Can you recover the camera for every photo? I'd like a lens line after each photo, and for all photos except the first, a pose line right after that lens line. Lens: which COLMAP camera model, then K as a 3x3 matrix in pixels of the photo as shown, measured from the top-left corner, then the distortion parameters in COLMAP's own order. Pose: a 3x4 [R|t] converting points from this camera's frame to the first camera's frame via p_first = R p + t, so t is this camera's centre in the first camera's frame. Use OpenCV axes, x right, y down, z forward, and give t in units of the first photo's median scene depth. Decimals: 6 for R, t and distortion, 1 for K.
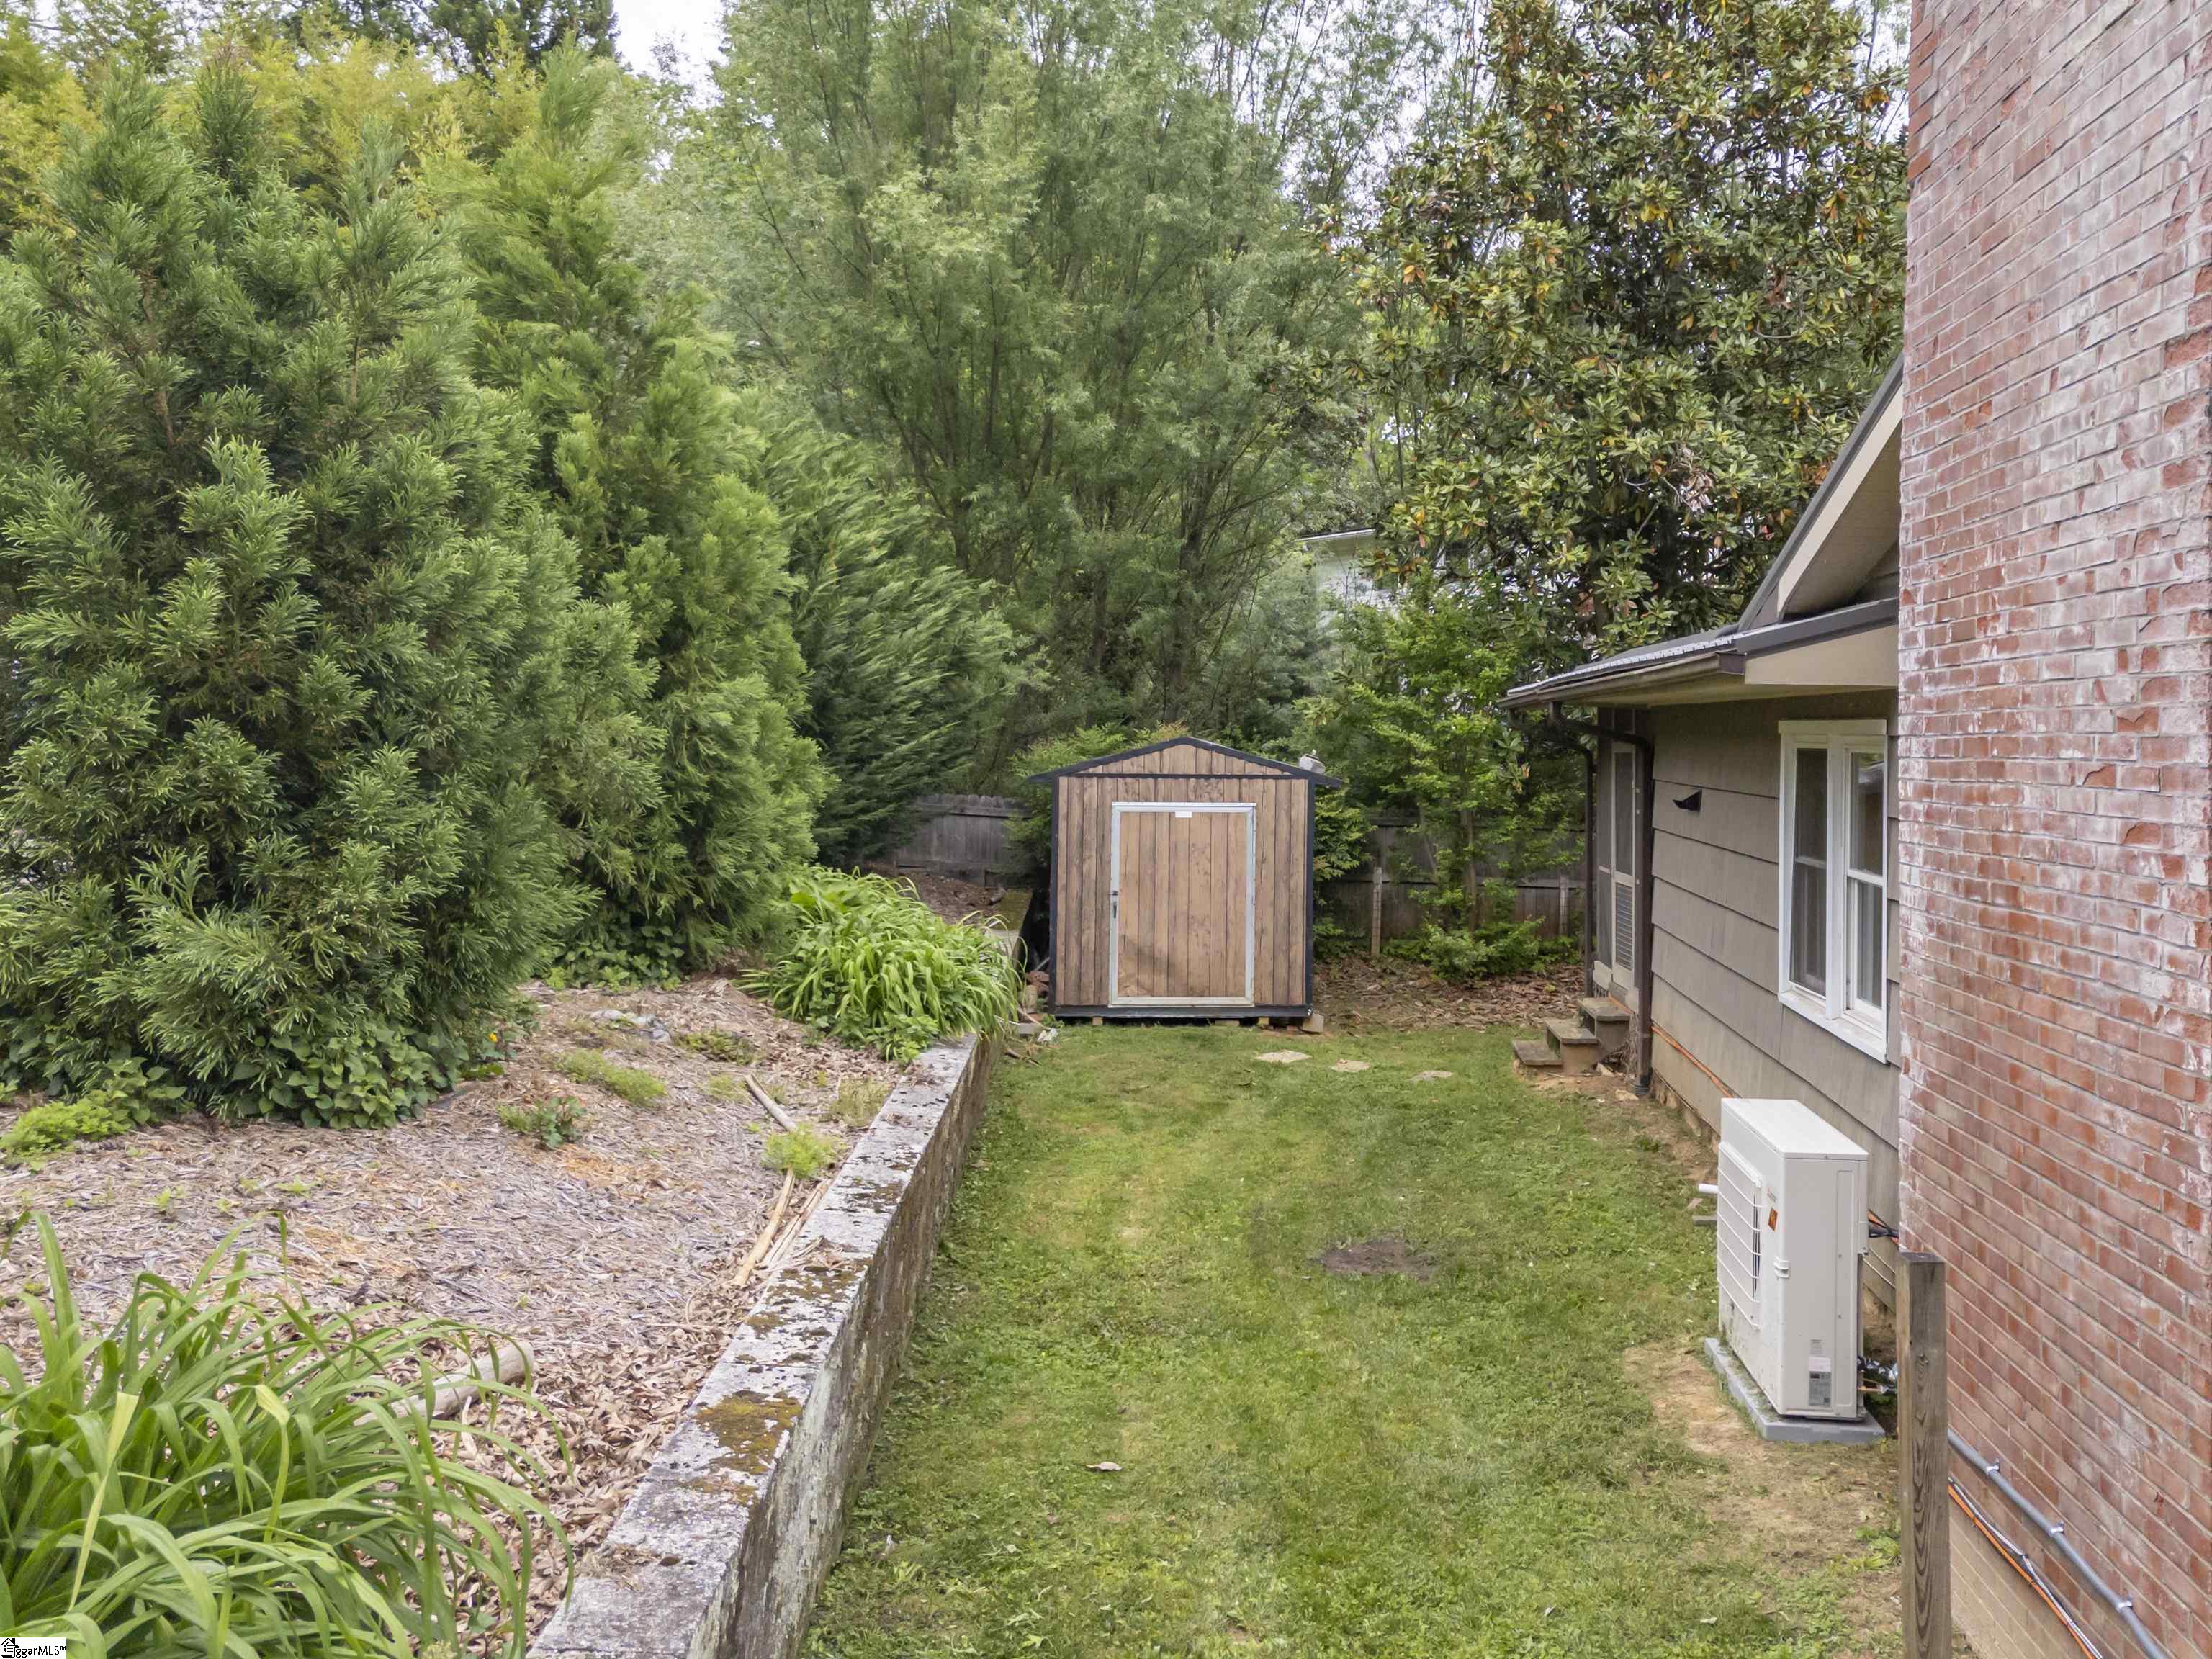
lens RADIAL K [[1629.5, 0, 1106.0], [0, 1629.5, 829.5], [0, 0, 1]] dist [0.106422, -0.065336]
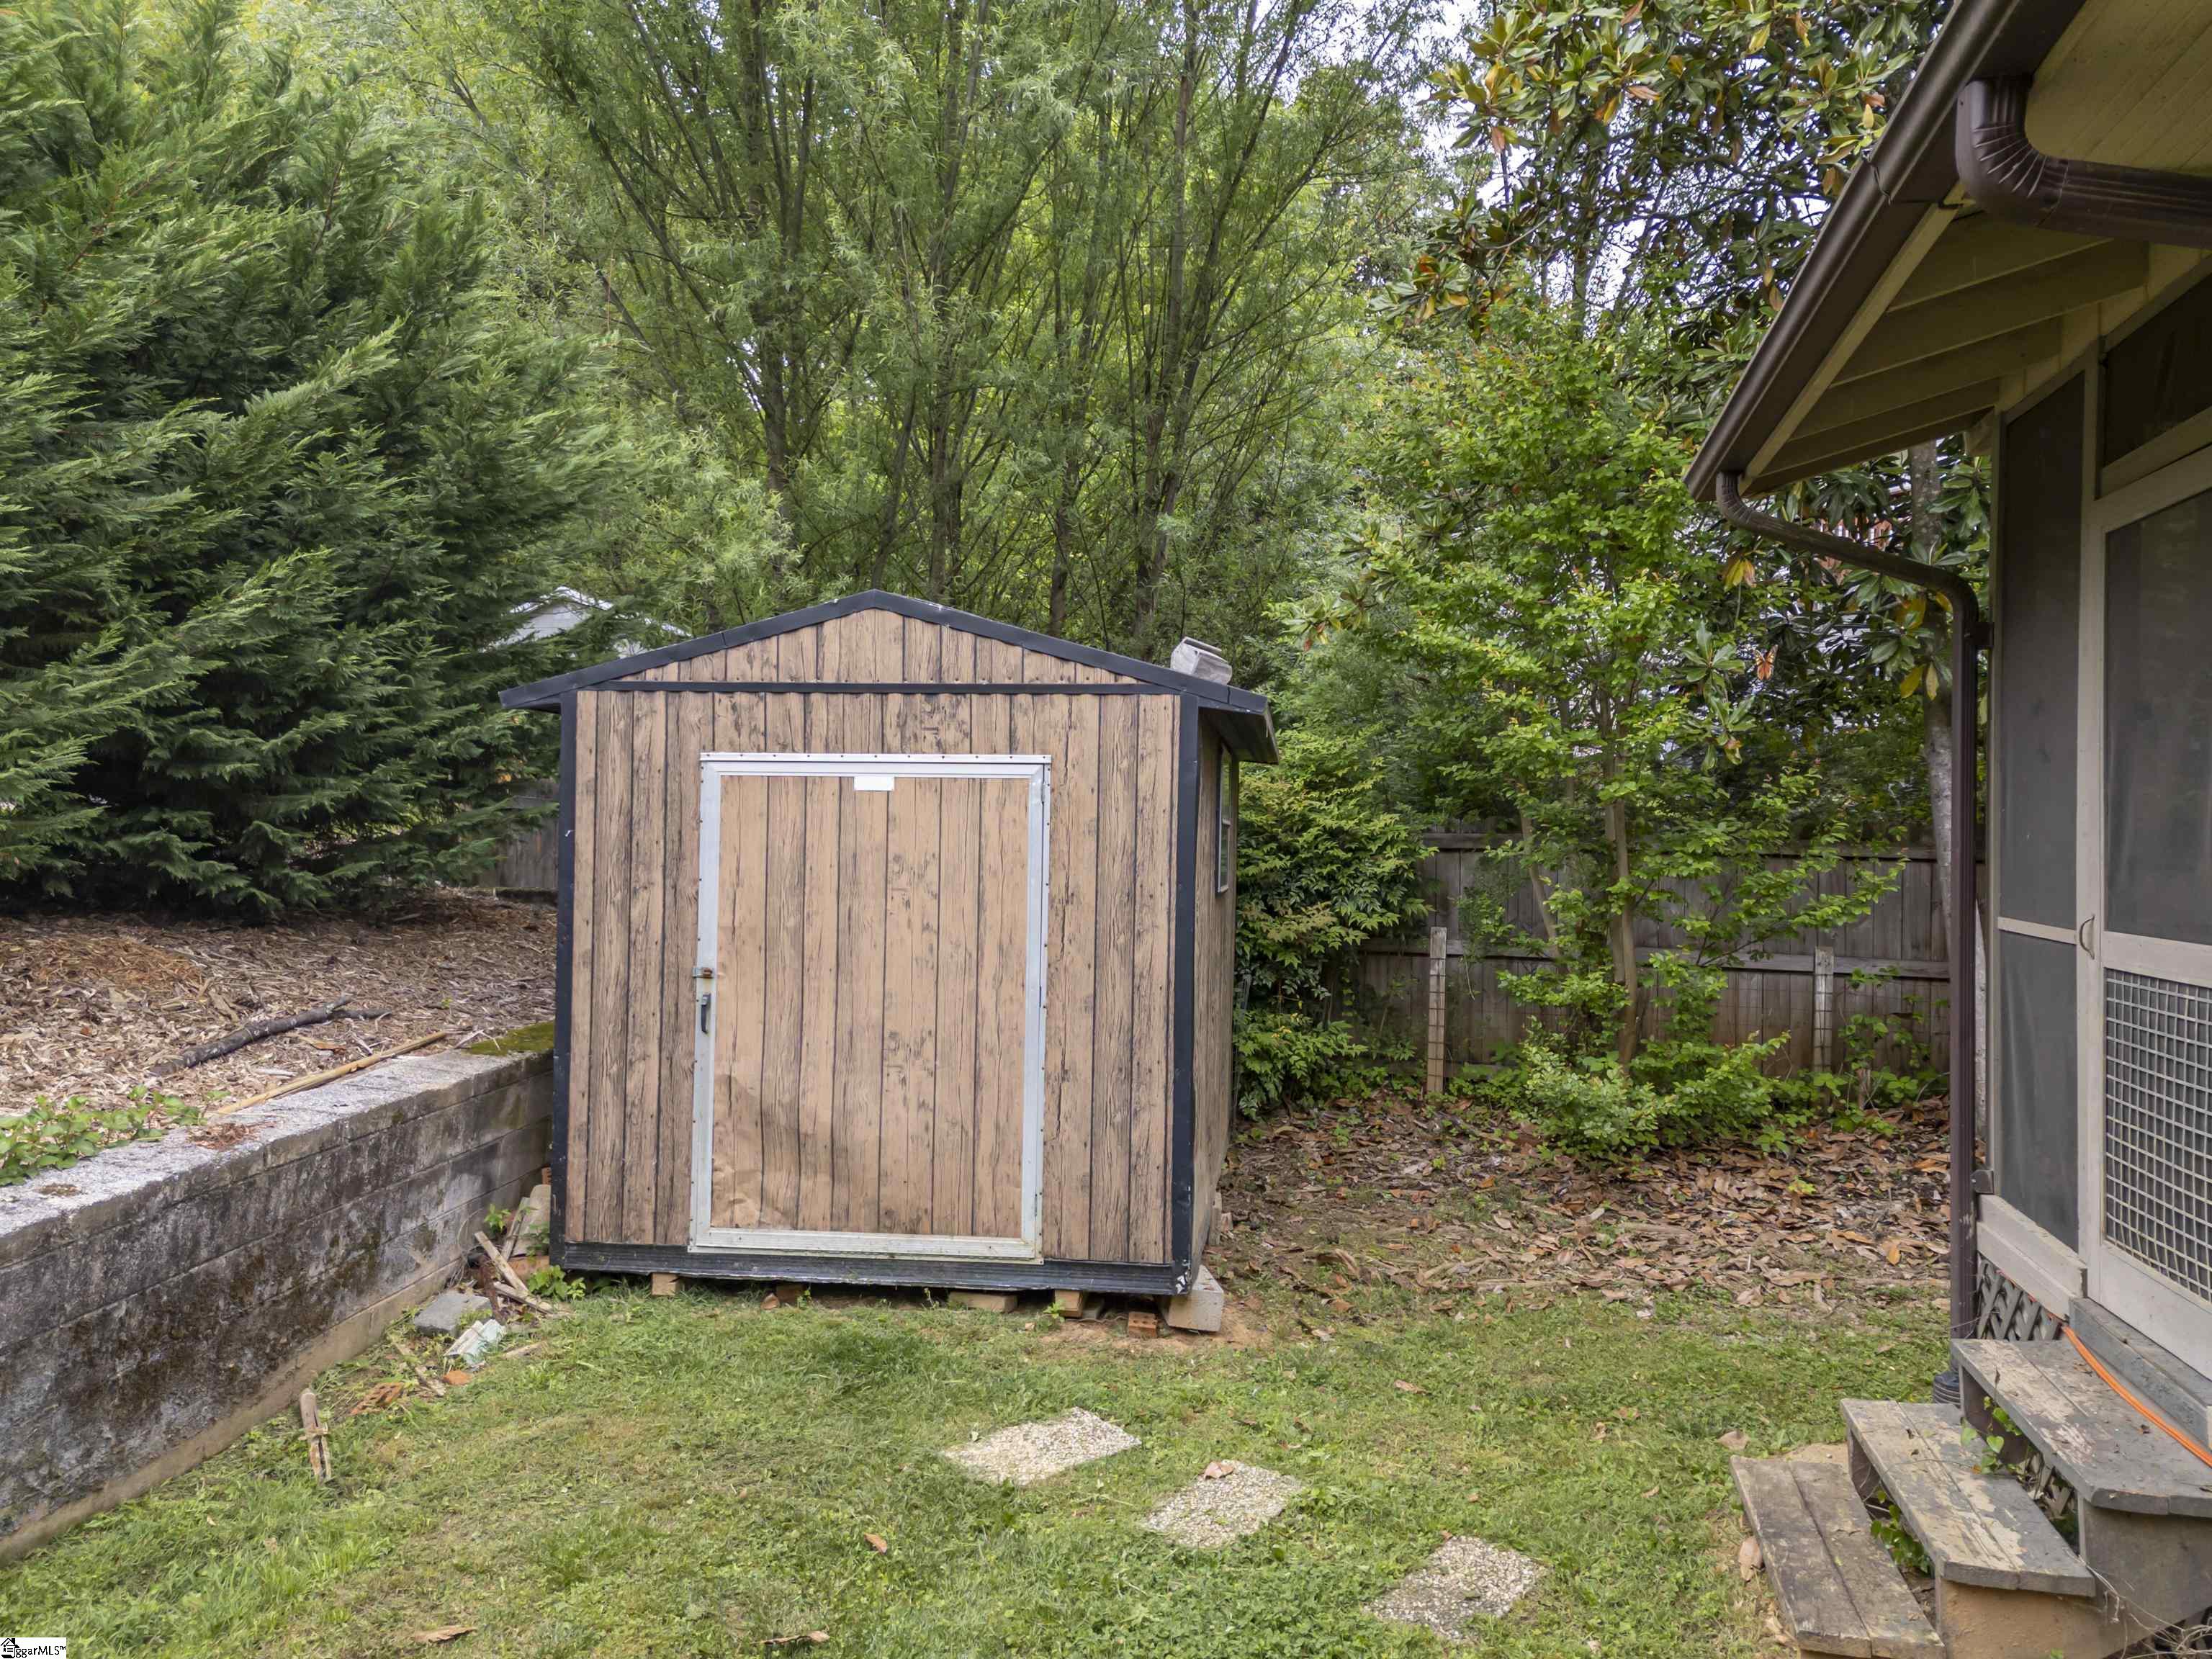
lens RADIAL K [[1553.0, 0, 1037.8], [0, 1553.0, 867.9], [0, 0, 1]] dist [0.064624, -0.002329]
pose [[0.988193, 0.007025, -0.153052, 0.147478], [-0.009959, 0.999781, -0.018407, 0.018741], [0.152889, 0.019714, 0.988047, 0.621385]]
